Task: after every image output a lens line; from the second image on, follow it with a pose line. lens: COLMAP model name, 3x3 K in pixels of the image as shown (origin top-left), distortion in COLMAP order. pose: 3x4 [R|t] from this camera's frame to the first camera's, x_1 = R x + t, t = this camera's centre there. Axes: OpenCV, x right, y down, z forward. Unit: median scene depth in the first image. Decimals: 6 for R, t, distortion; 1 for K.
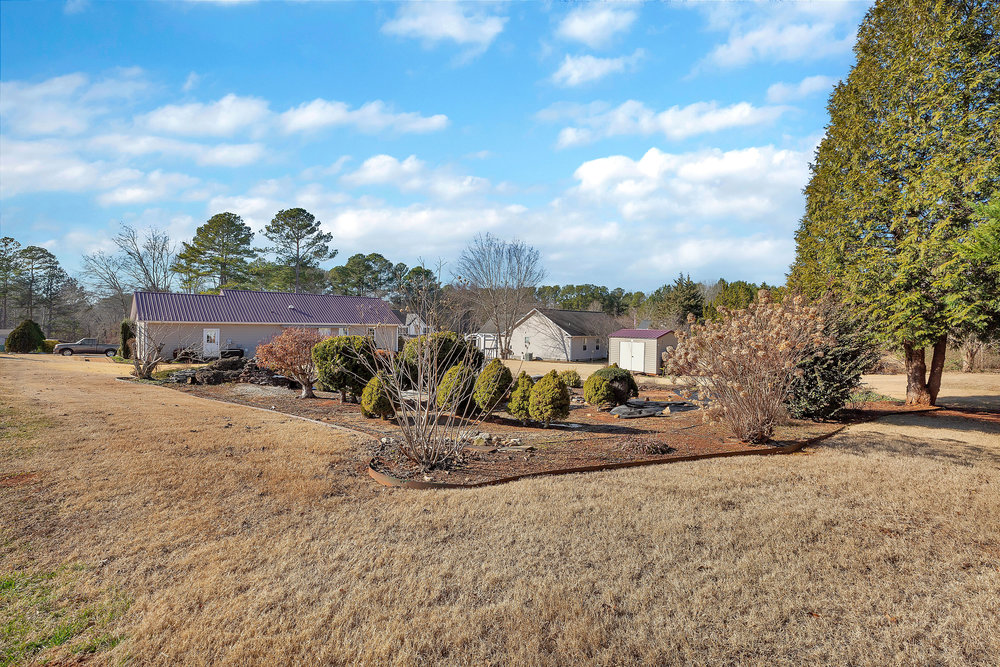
lens RADIAL K [[458.4, 0, 504.8], [0, 458.4, 336.1], [0, 0, 1]] dist [-0.000725, -0.000940]
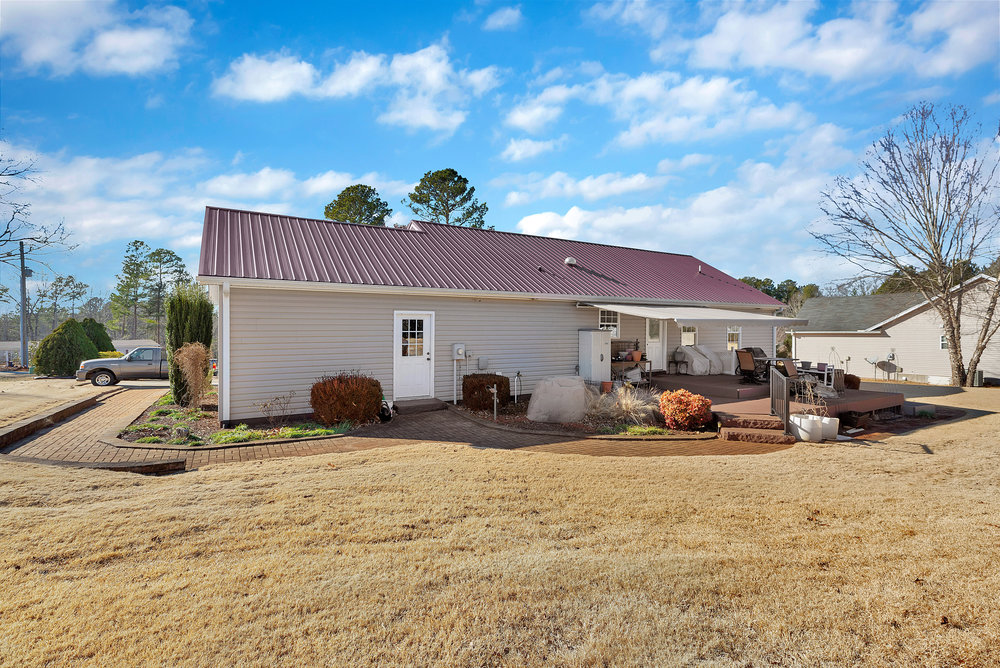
lens RADIAL K [[458.4, 0, 498.6], [0, 458.4, 336.0], [0, 0, 1]] dist [-0.000725, -0.000940]
pose [[0.978082, -0.015535, -0.207639, -0.215235], [0.012176, 0.999774, -0.017442, 0.002399], [0.207863, 0.014531, 0.978050, 0.290035]]
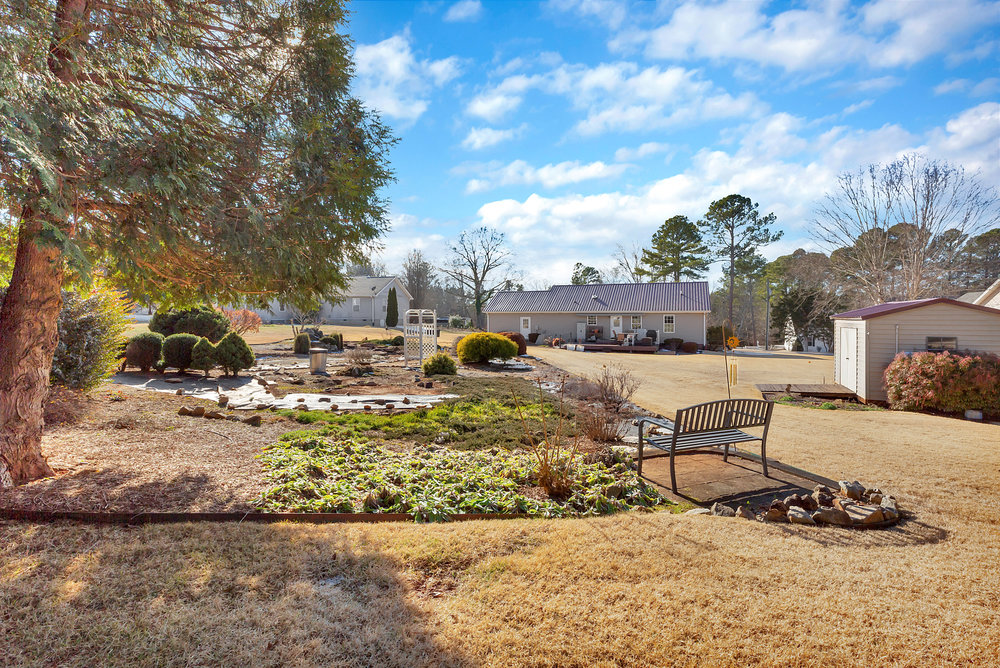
lens RADIAL K [[458.4, 0, 506.8], [0, 458.4, 342.2], [0, 0, 1]] dist [-0.000725, -0.000940]
pose [[0.727650, 0.005805, -0.685924, -0.095592], [-0.011390, 0.999929, -0.003621, 0.007729], [0.685854, 0.010448, 0.727664, 0.332483]]
